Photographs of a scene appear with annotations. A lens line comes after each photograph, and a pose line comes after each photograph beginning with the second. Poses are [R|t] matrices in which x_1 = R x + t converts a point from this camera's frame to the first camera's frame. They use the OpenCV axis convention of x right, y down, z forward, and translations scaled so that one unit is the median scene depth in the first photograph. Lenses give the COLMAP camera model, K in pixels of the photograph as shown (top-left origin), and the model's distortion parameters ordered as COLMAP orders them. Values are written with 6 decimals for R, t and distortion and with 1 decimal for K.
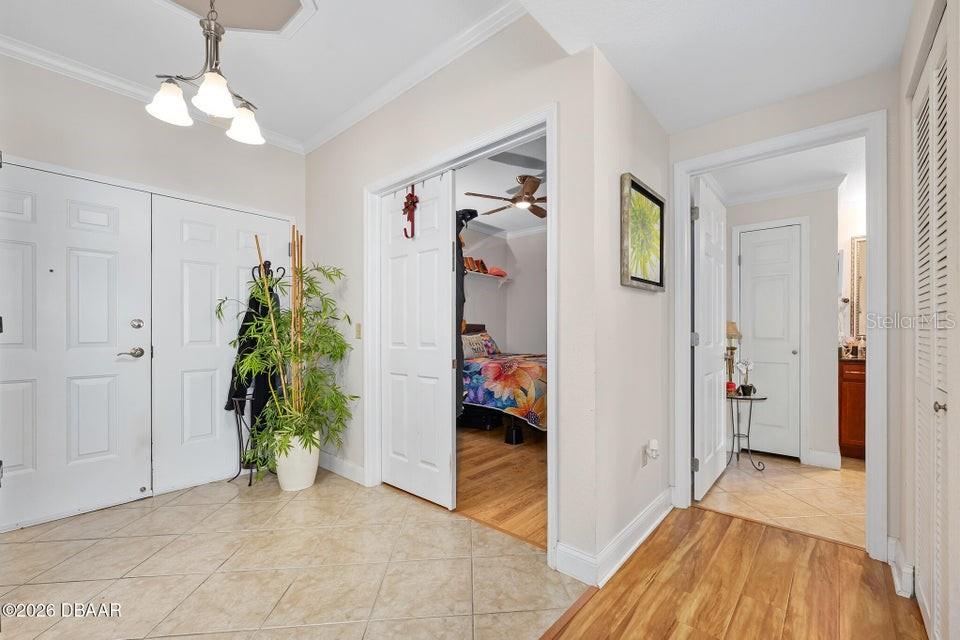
lens RADIAL K [[386.5, 0, 484.3], [0, 386.5, 329.2], [0, 0, 1]] dist [-0.000360, 0.000001]
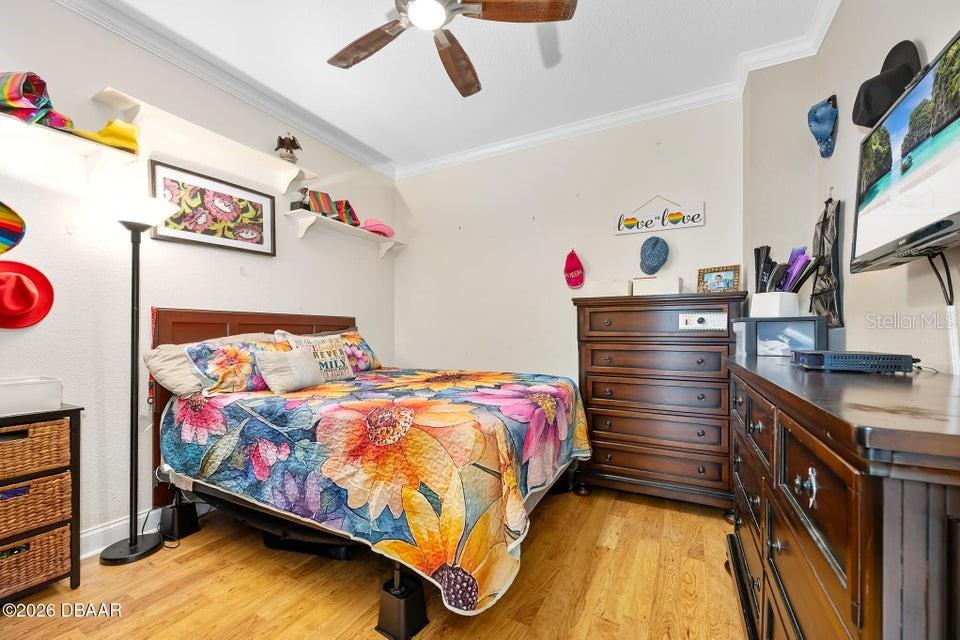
lens RADIAL K [[386.5, 0, 484.3], [0, 386.5, 329.2], [0, 0, 1]] dist [-0.000360, 0.000001]
pose [[0.963721, 0.001679, 0.266905, 0.049604], [-0.001964, 0.999998, 0.000803, 0.006923], [-0.266903, -0.001298, 0.963722, 0.576640]]
